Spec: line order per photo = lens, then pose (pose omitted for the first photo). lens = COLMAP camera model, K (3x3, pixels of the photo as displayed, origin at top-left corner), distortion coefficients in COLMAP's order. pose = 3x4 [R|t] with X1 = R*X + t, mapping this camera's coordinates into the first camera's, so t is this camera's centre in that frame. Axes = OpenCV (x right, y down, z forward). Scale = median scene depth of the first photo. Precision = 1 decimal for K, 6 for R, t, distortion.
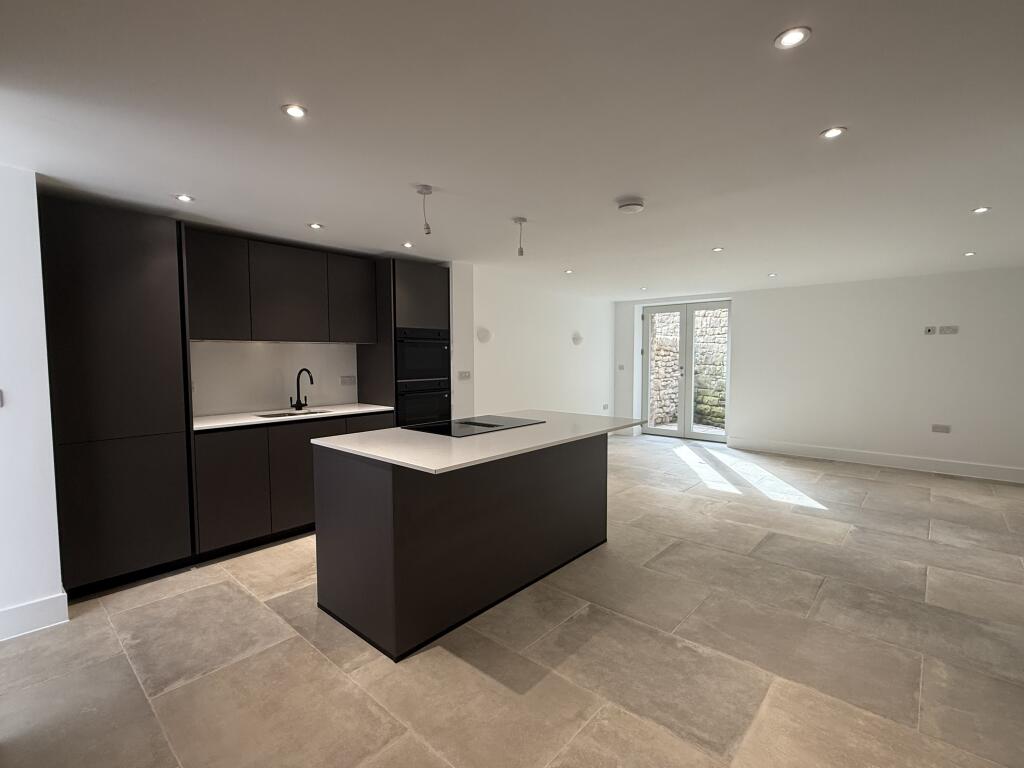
lens RADIAL K [[466.5, 0, 512.0], [0, 466.5, 384.0], [0, 0, 1]] dist [0.000460, 0.000073]
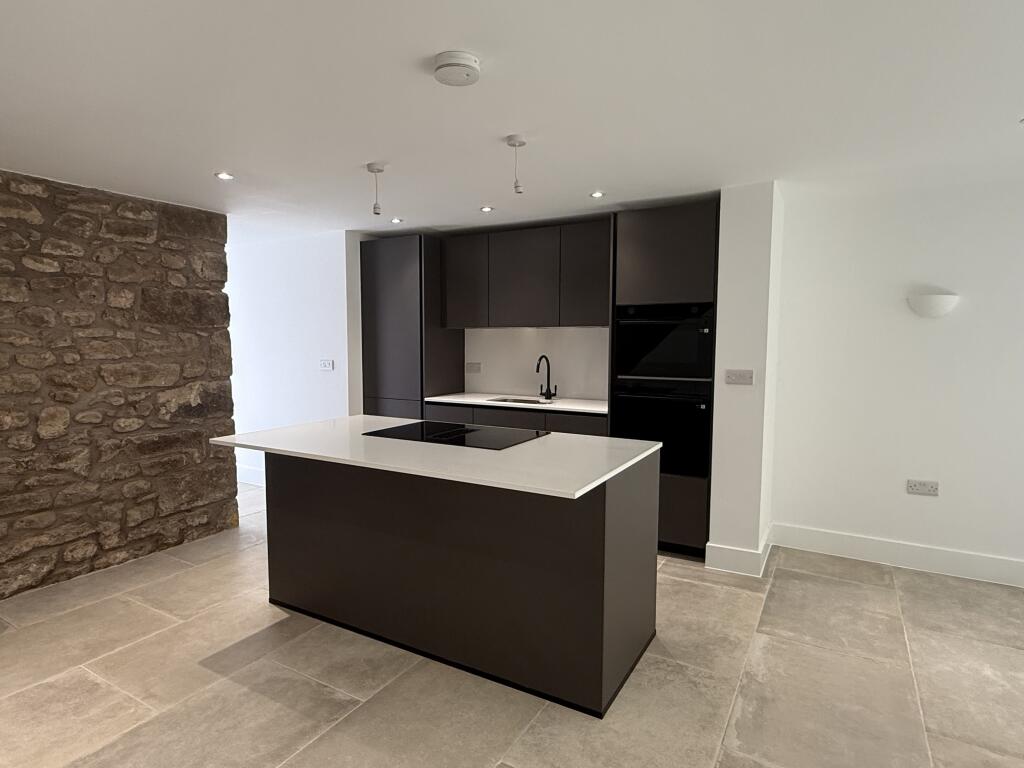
lens RADIAL K [[597.4, 0, 512.0], [0, 597.4, 384.0], [0, 0, 1]] dist [-0.005061, -0.003250]
pose [[0.196180, 0.079011, -0.977380, 0.739582], [-0.062837, 0.995713, 0.067880, -0.054614], [0.978553, 0.048099, 0.200303, 0.717926]]
